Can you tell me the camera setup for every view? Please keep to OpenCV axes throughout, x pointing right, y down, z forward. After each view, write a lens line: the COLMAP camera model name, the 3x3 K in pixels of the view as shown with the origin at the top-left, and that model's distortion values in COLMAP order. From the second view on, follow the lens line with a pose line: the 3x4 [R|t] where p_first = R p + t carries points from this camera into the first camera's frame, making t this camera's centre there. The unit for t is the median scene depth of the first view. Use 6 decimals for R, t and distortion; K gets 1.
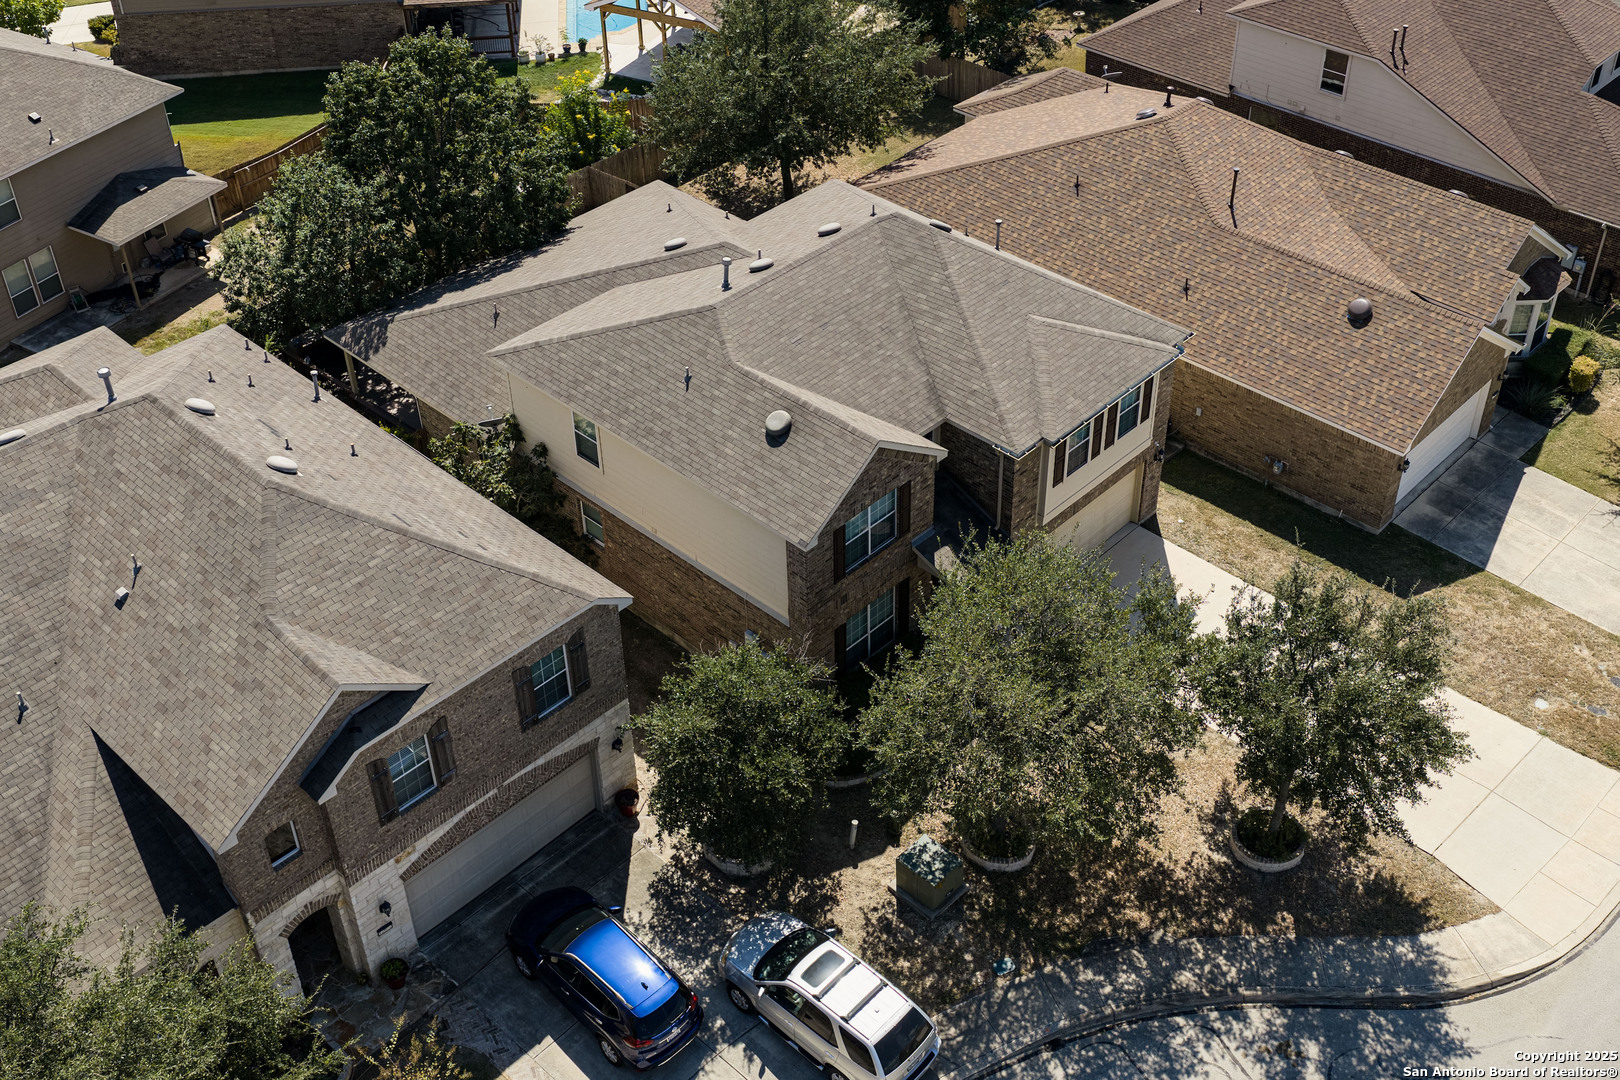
lens RADIAL K [[1671.4, 0, 856.7], [0, 1671.4, 536.4], [0, 0, 1]] dist [-0.005410, -0.002125]
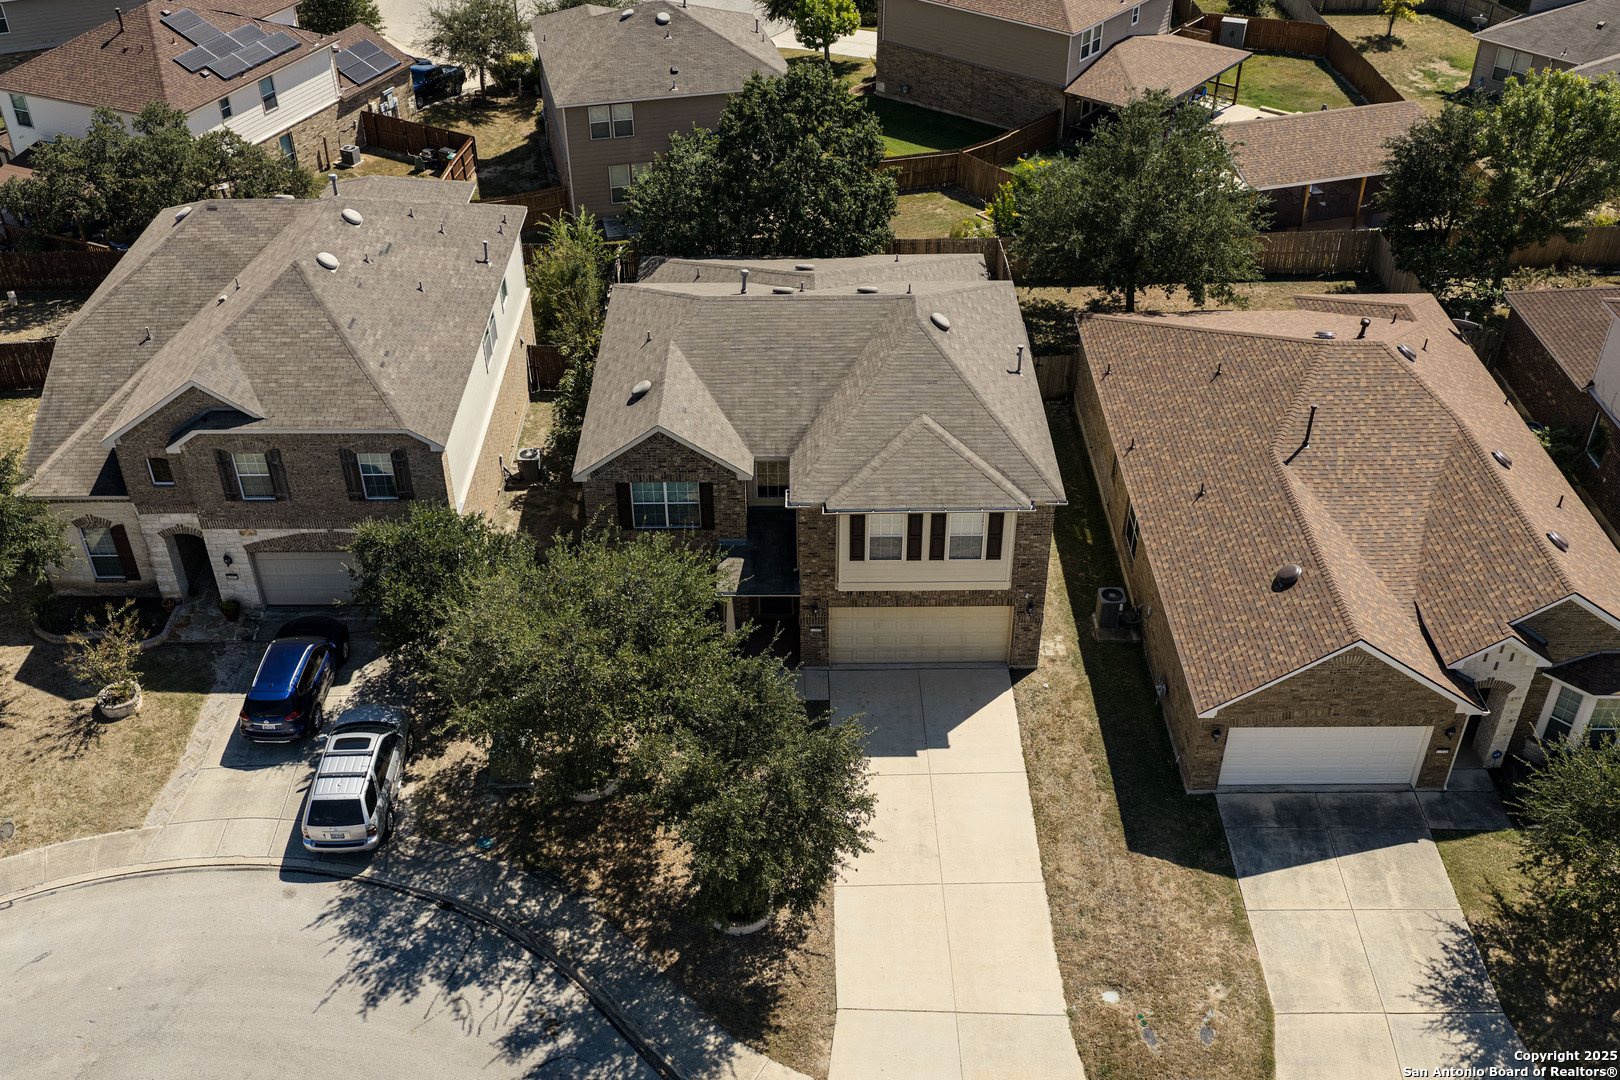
lens RADIAL K [[1553.1, 0, 810.0], [0, 1553.1, 540.0], [0, 0, 1]] dist [0.006802, -0.019780]
pose [[0.679990, 0.425976, -0.596790, 0.826939], [-0.457435, 0.882568, 0.108752, -0.164779], [0.573033, 0.199042, 0.794994, 0.201256]]
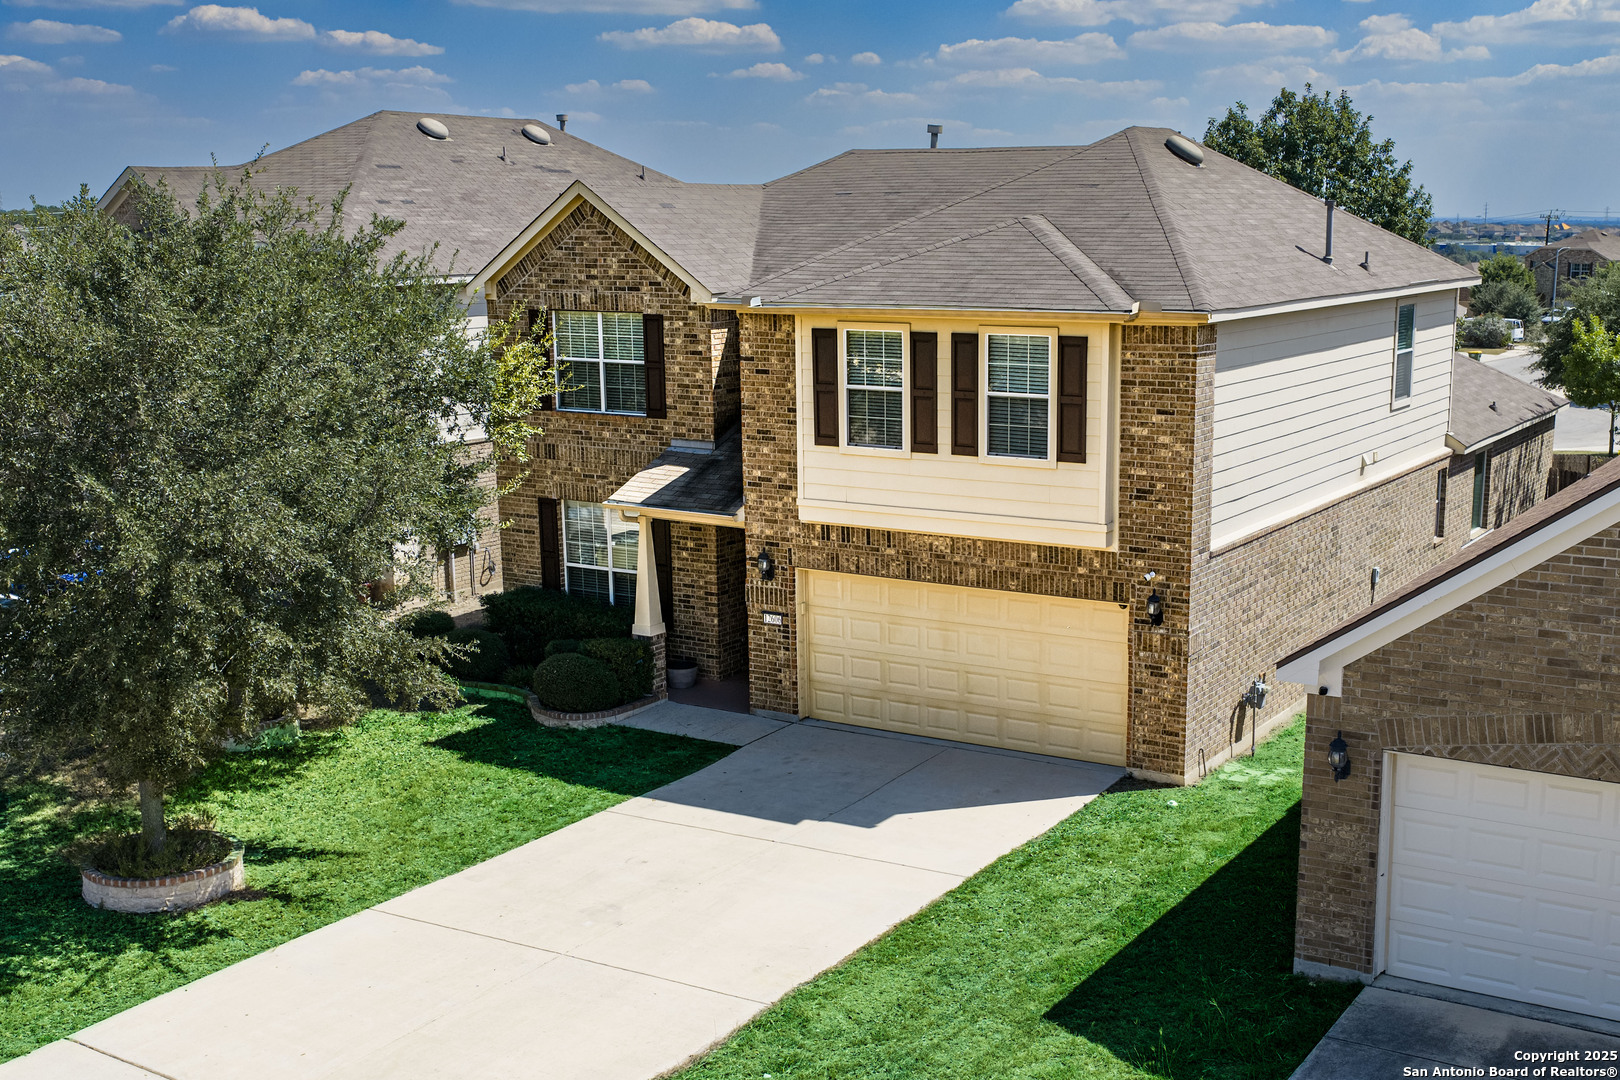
lens RADIAL K [[1845.7, 0, 944.2], [0, 1845.7, 630.6], [0, 0, 1]] dist [0.011889, -0.011728]
pose [[0.218496, 0.215129, -0.951829, 0.847461], [-0.612822, 0.789320, 0.037724, -0.035384], [0.759414, 0.575059, 0.304299, 1.035785]]
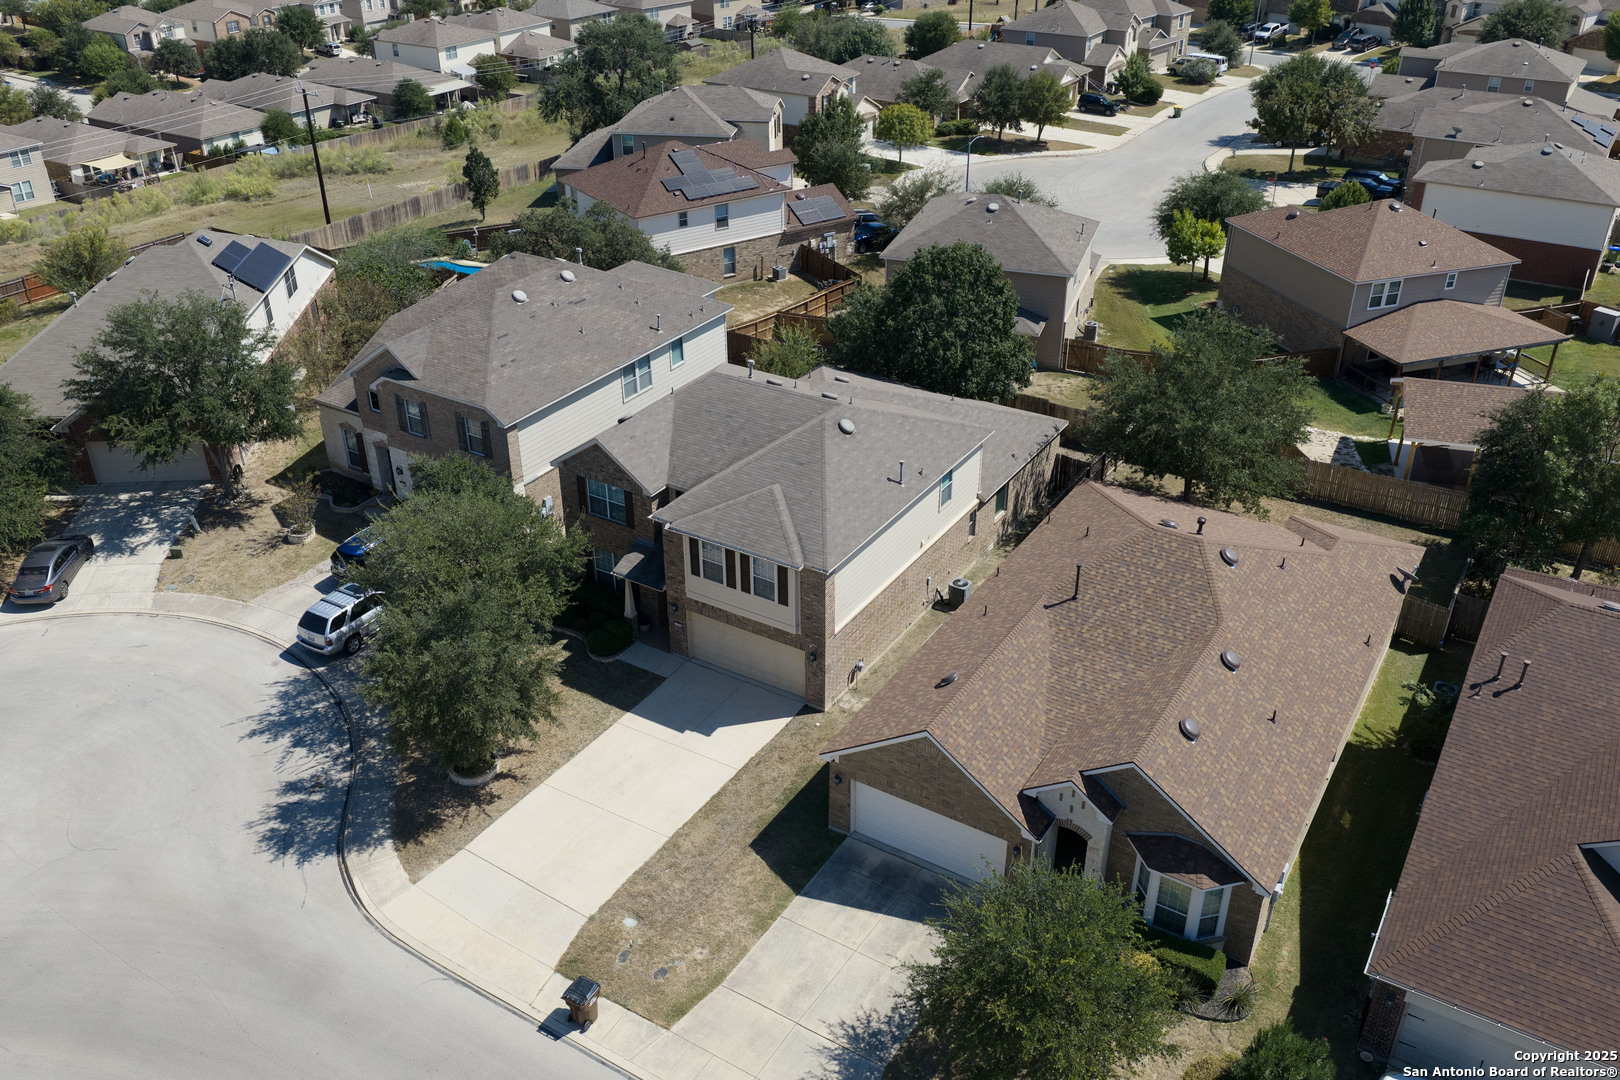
lens RADIAL K [[1347.0, 0, 810.0], [0, 1347.0, 540.0], [0, 0, 1]] dist [0.046294, -0.086710]
pose [[0.183600, 0.488498, -0.853030, 1.307824], [-0.615961, 0.733460, 0.287450, -0.525693], [0.766083, 0.472658, 0.435559, 0.655714]]
